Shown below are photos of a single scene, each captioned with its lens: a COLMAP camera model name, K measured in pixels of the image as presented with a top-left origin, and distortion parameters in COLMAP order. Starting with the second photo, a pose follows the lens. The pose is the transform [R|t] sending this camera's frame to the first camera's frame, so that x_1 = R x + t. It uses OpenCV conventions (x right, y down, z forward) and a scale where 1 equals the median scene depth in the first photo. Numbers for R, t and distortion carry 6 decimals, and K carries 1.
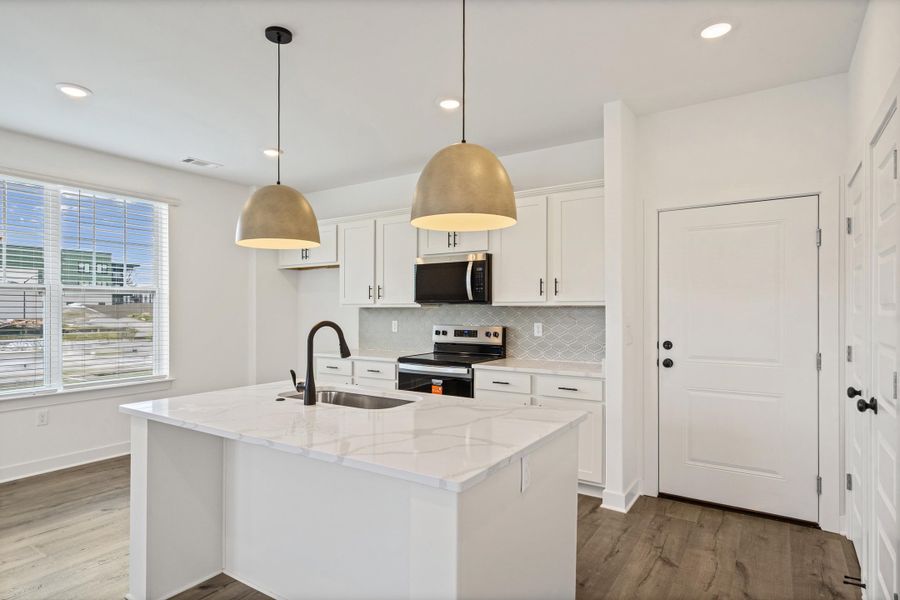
lens RADIAL K [[507.5, 0, 423.1], [0, 507.5, 309.3], [0, 0, 1]] dist [0.000693, 0.001429]
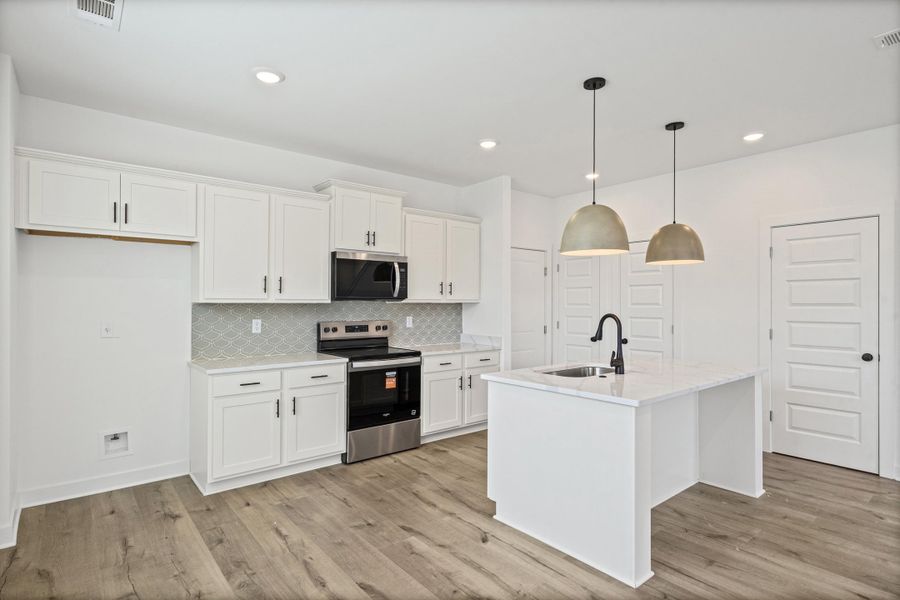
lens RADIAL K [[465.8, 0, 448.9], [0, 465.8, 303.4], [0, 0, 1]] dist [0.004375, -0.000022]
pose [[0.272157, 0.005801, 0.962236, -0.848963], [0.001768, 0.999977, -0.006529, 0.002596], [-0.962251, 0.003478, 0.272140, 0.603335]]
